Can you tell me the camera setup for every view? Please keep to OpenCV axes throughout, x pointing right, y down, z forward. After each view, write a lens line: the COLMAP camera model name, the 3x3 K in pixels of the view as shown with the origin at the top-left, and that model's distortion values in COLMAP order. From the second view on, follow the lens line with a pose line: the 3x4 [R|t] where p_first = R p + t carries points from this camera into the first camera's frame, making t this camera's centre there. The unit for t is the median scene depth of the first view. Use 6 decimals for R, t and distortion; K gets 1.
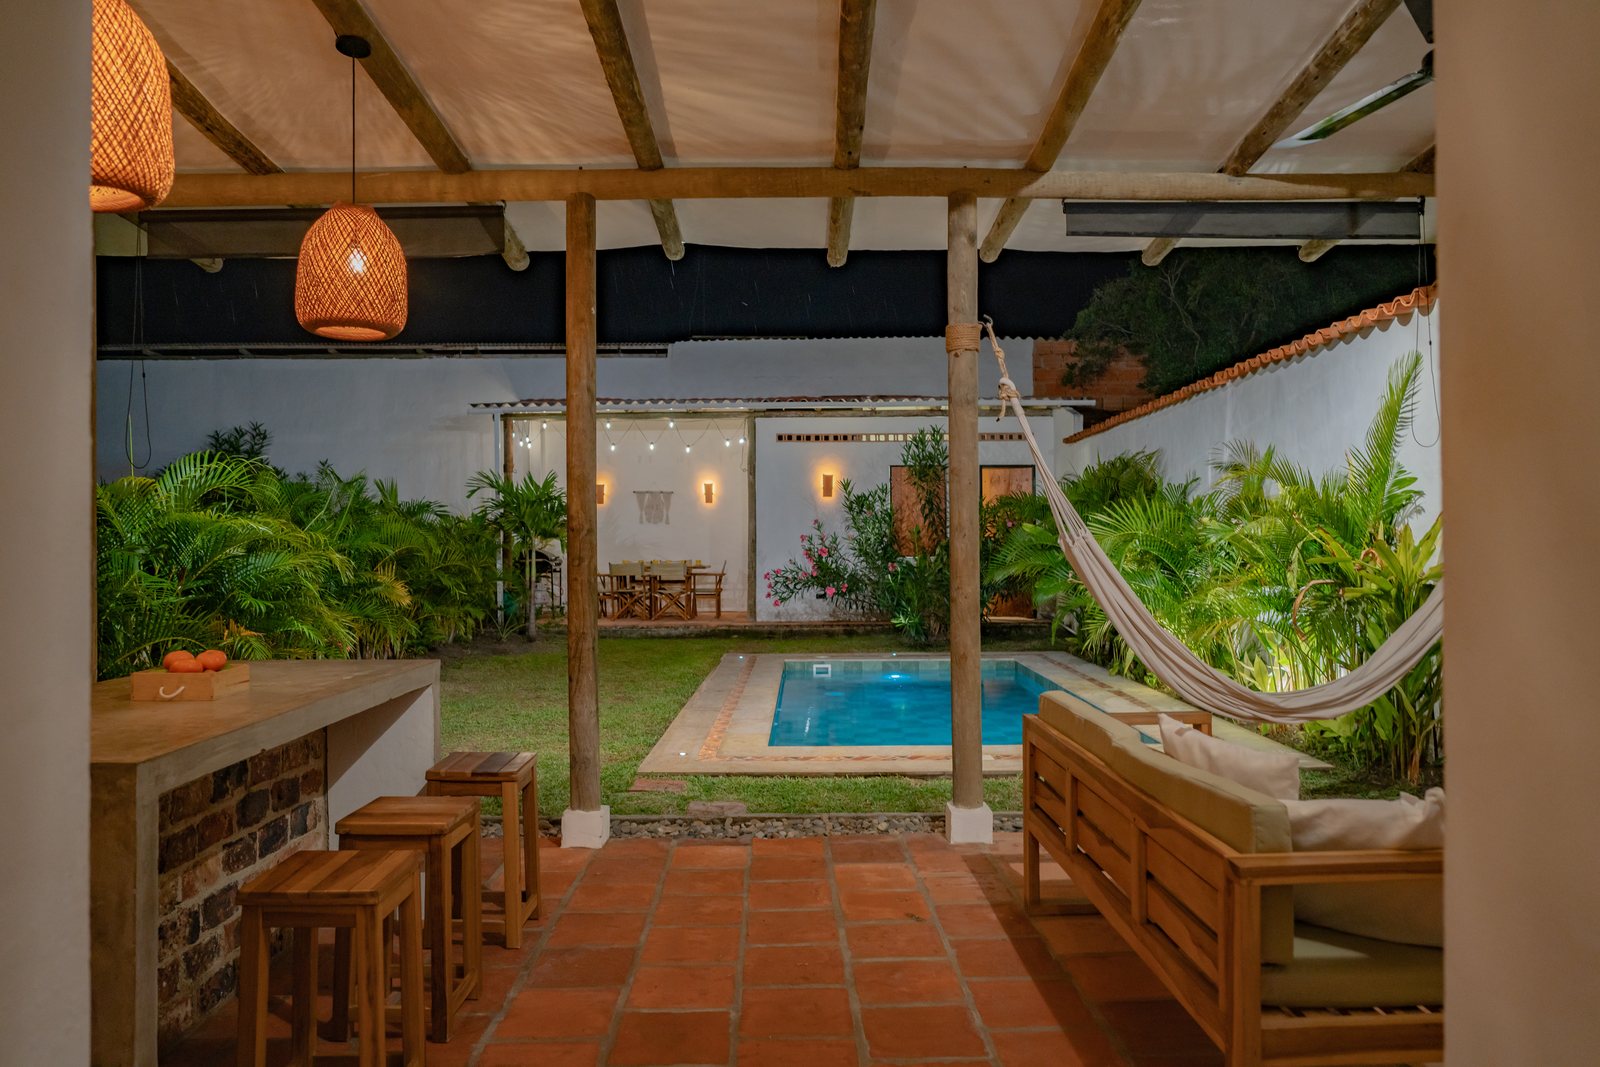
lens RADIAL K [[1104.6, 0, 800.0], [0, 1104.6, 533.5], [0, 0, 1]] dist [0.007545, 0.001354]
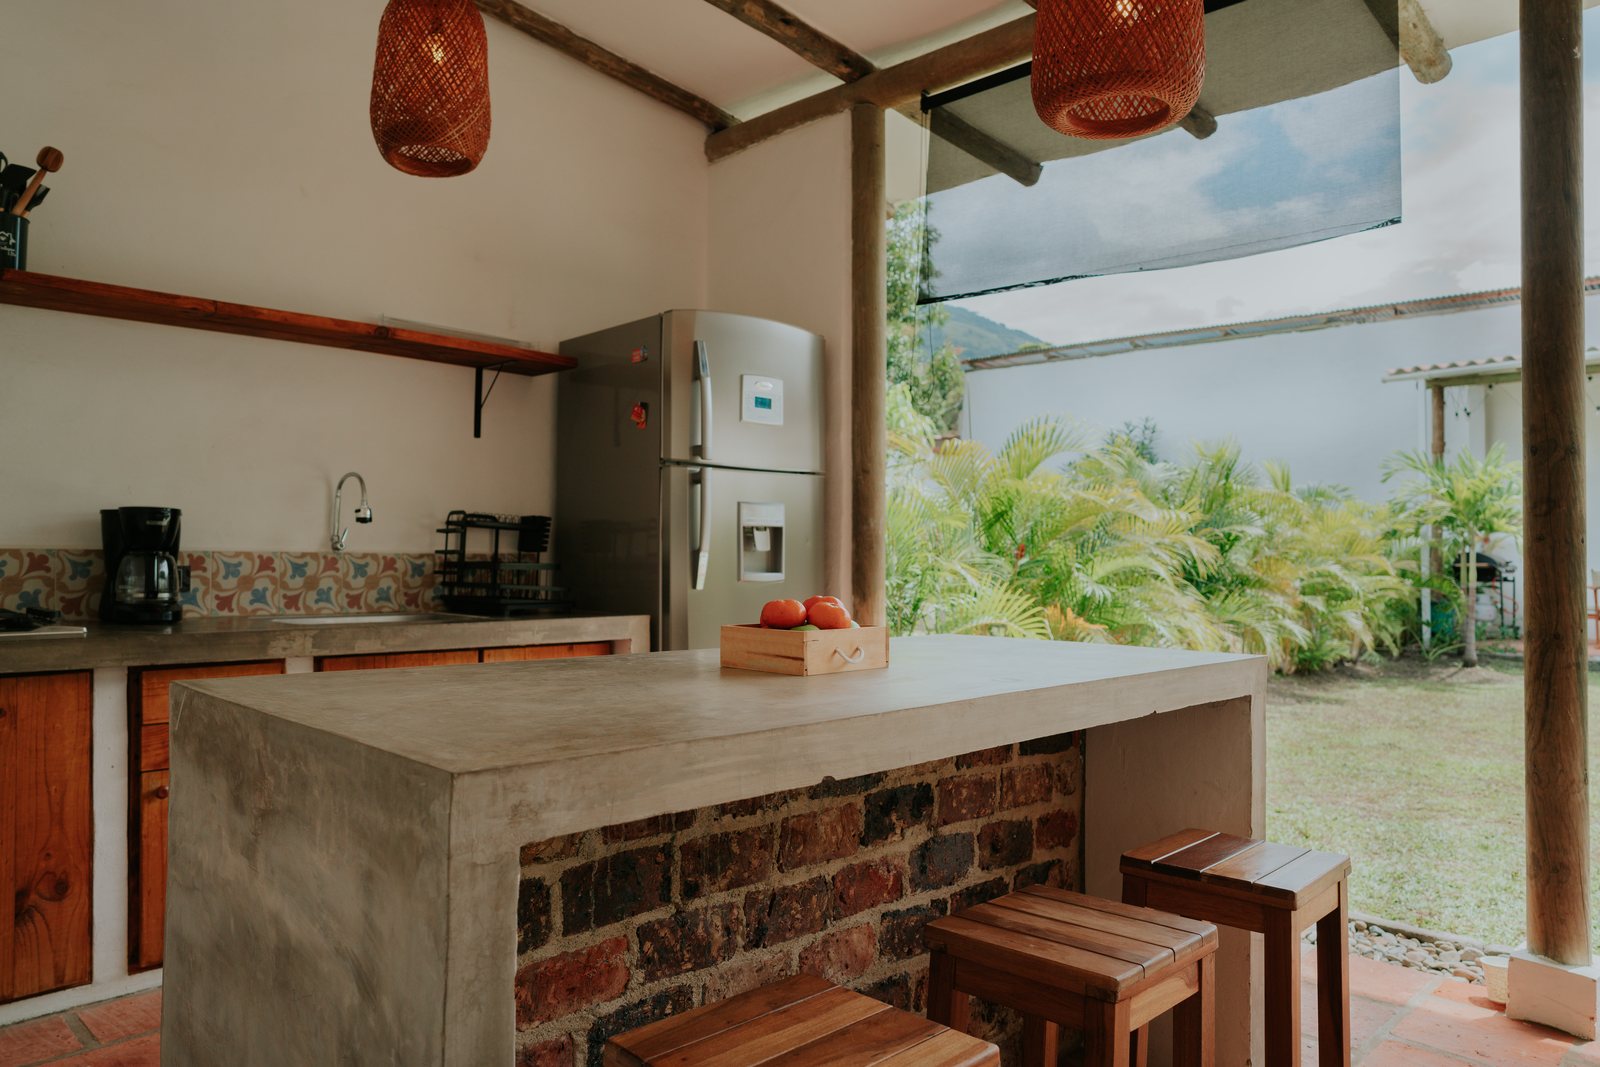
lens RADIAL K [[1130.2, 0, 789.1], [0, 1130.2, 524.7], [0, 0, 1]] dist [-0.047628, 0.000536]
pose [[0.701378, -0.006813, -0.712757, -0.095864], [-0.008241, 0.999810, -0.017666, 0.068296], [0.712742, 0.018264, 0.701189, 0.486465]]
